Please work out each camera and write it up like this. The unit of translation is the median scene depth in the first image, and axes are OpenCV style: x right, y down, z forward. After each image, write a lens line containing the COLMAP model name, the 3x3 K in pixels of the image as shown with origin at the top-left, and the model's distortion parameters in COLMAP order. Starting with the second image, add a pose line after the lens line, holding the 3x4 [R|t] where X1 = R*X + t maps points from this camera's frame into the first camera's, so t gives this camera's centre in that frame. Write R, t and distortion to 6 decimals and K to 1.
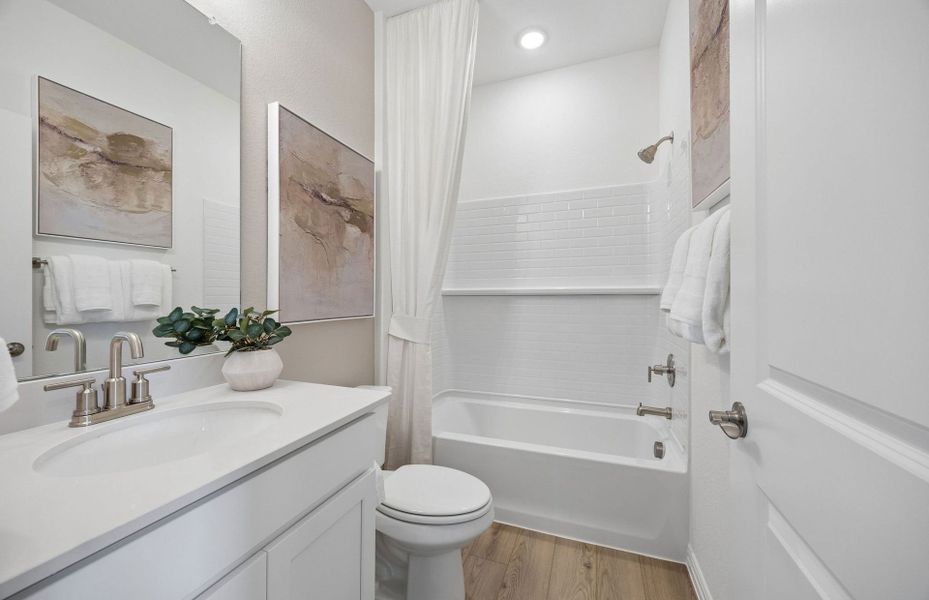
lens RADIAL K [[355.4, 0, 462.3], [0, 355.4, 297.0], [0, 0, 1]] dist [-0.001665, -0.000011]
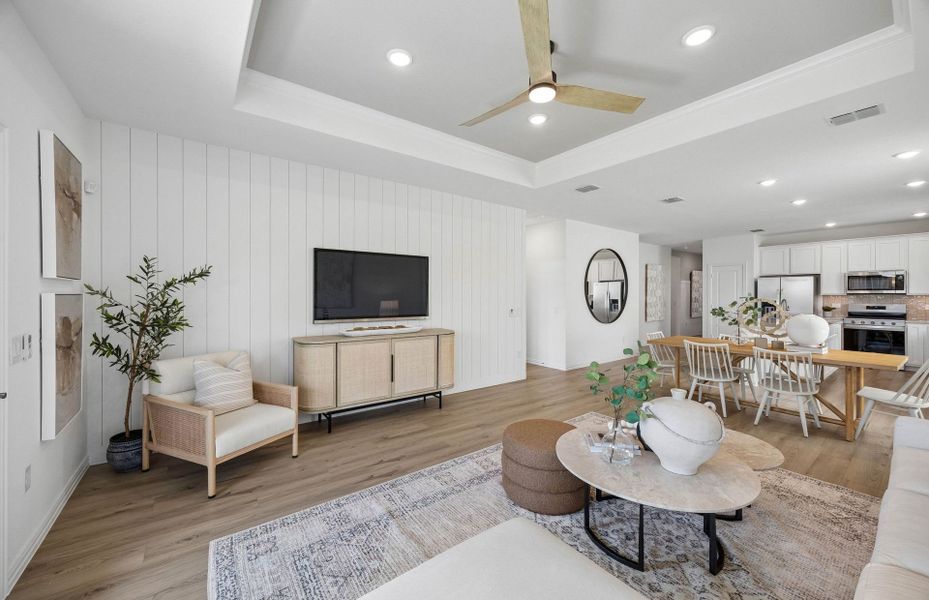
lens RADIAL K [[355.4, 0, 462.3], [0, 355.4, 297.0], [0, 0, 1]] dist [-0.001665, -0.000011]
pose [[0.541226, -0.004167, 0.840867, -0.665364], [-0.001435, 0.999982, 0.005879, 0.116369], [-0.840876, -0.004389, 0.541210, -1.018770]]
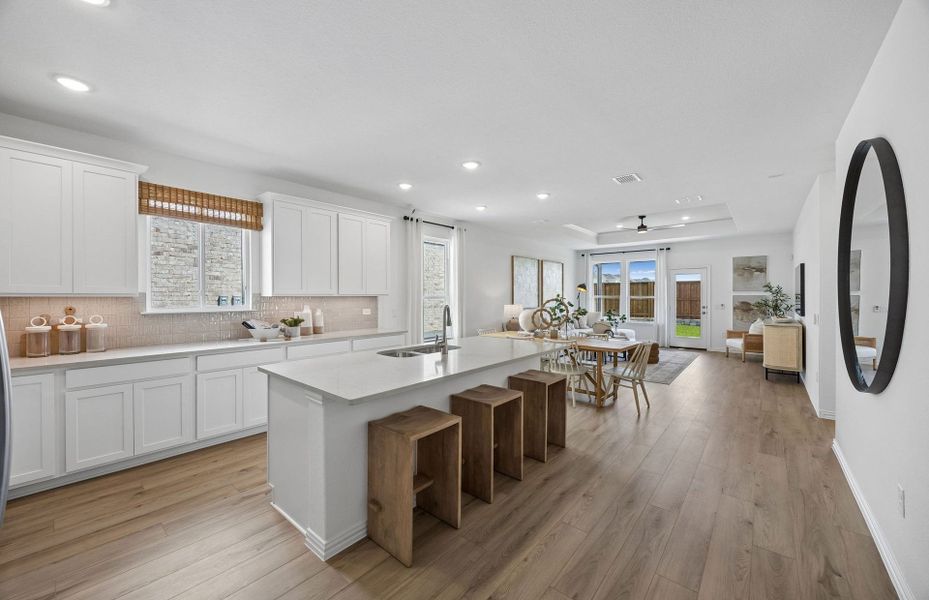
lens RADIAL K [[355.4, 0, 462.3], [0, 355.4, 297.0], [0, 0, 1]] dist [-0.001665, -0.000011]
pose [[-0.343918, 0.005480, -0.938984, 5.645044], [0.001118, 0.999985, 0.005427, 0.106950], [0.938999, 0.000817, -0.343919, -1.097193]]
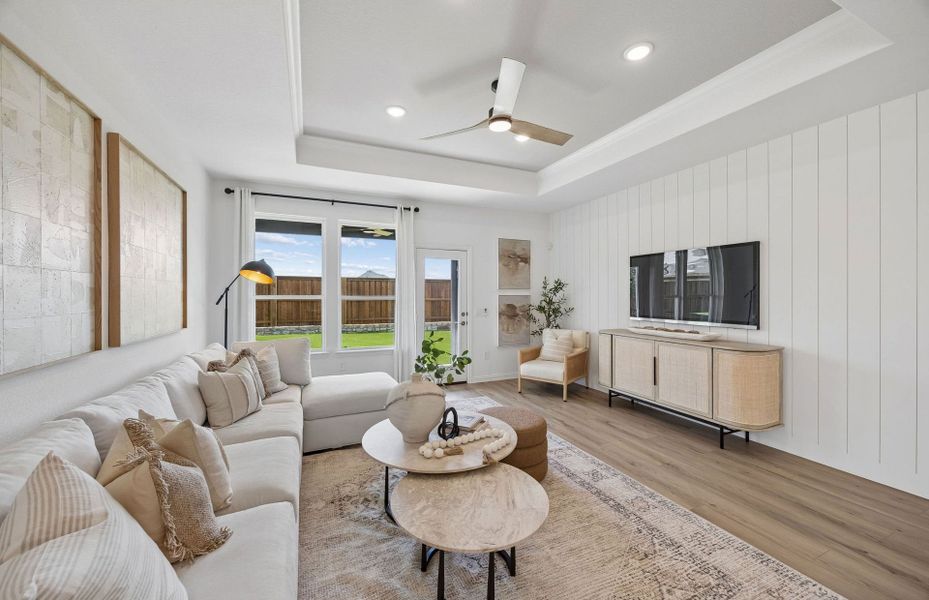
lens RADIAL K [[355.4, 0, 462.3], [0, 355.4, 297.0], [0, 0, 1]] dist [-0.001665, -0.000011]
pose [[0.694515, 0.004671, -0.719463, 1.785460], [-0.001276, 0.999985, 0.005260, 0.116952], [0.719477, -0.002736, 0.694511, -1.813373]]
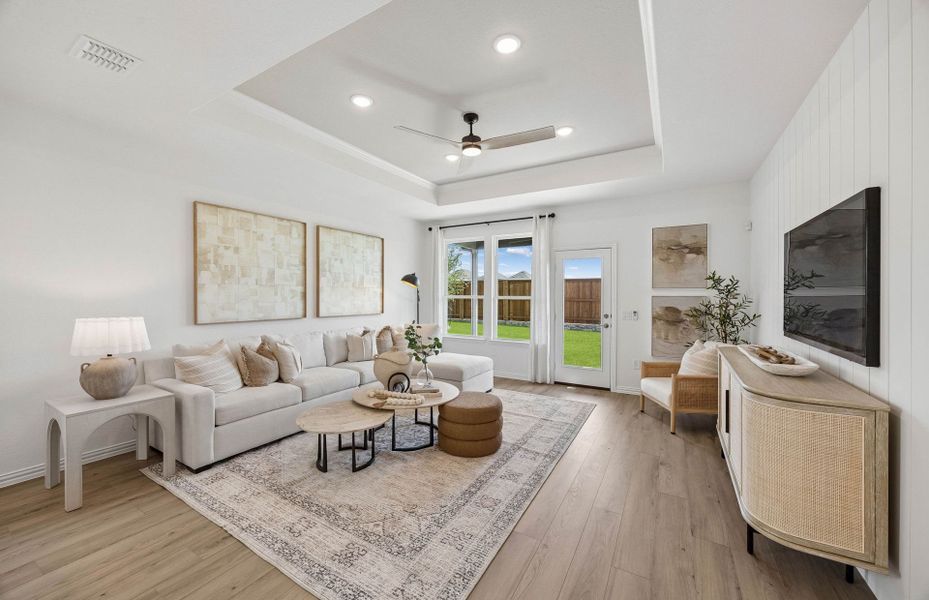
lens RADIAL K [[355.4, 0, 462.3], [0, 355.4, 297.0], [0, 0, 1]] dist [-0.001665, -0.000011]
pose [[-0.177987, 0.005295, -0.984019, 2.661951], [-0.003861, 0.999974, 0.006079, 0.114754], [0.984025, 0.004881, -0.177962, -0.211508]]
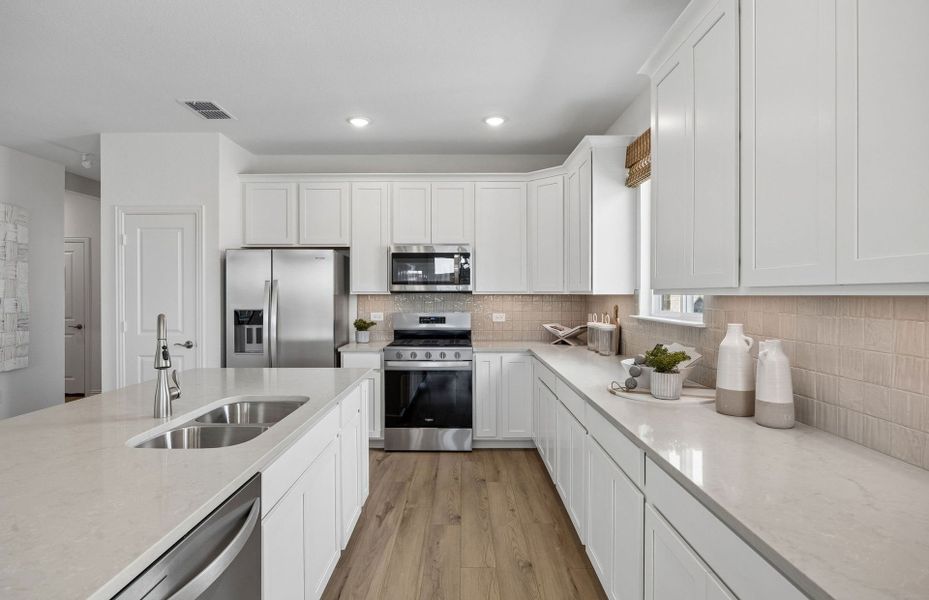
lens RADIAL K [[479.4, 0, 464.5], [0, 479.4, 300.0], [0, 0, 1]] dist [-0.001052, -0.000037]
pose [[-0.352942, -0.008827, 0.935604, 2.790486], [-0.000739, 0.999958, 0.009156, 0.115453], [-0.935645, 0.002540, -0.352933, -2.041321]]
